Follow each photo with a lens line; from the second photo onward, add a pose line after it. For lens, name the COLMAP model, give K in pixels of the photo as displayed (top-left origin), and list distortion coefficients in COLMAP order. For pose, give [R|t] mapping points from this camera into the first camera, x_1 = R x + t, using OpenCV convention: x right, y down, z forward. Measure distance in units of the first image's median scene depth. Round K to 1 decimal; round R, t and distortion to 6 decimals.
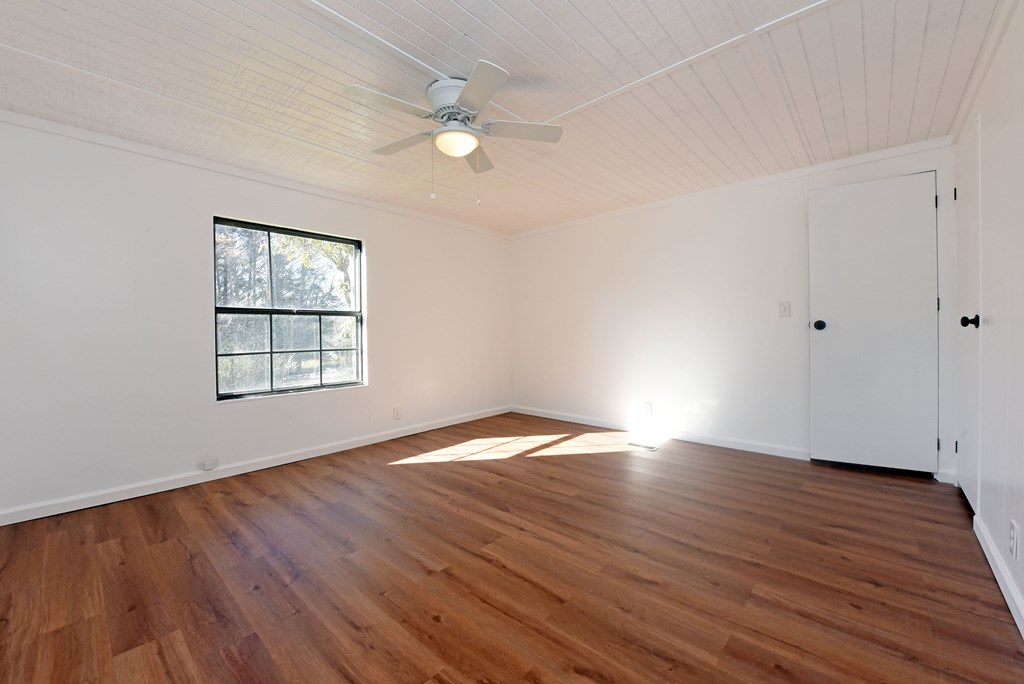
lens RADIAL K [[408.8, 0, 516.7], [0, 408.8, 335.2], [0, 0, 1]] dist [-0.021019, -0.000555]
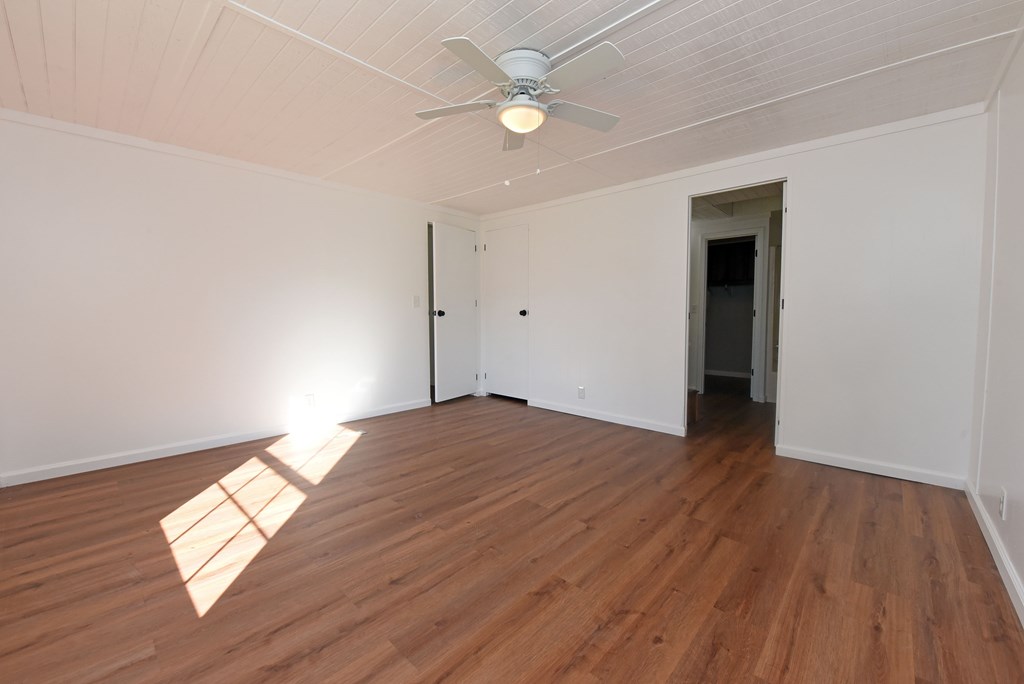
lens RADIAL K [[408.8, 0, 515.5], [0, 408.8, 343.6], [0, 0, 1]] dist [-0.021019, -0.000555]
pose [[0.017424, -0.060443, 0.998020, -1.142893], [0.012664, 0.998104, 0.060227, 0.001539], [-0.999768, 0.011590, 0.018156, 1.024994]]
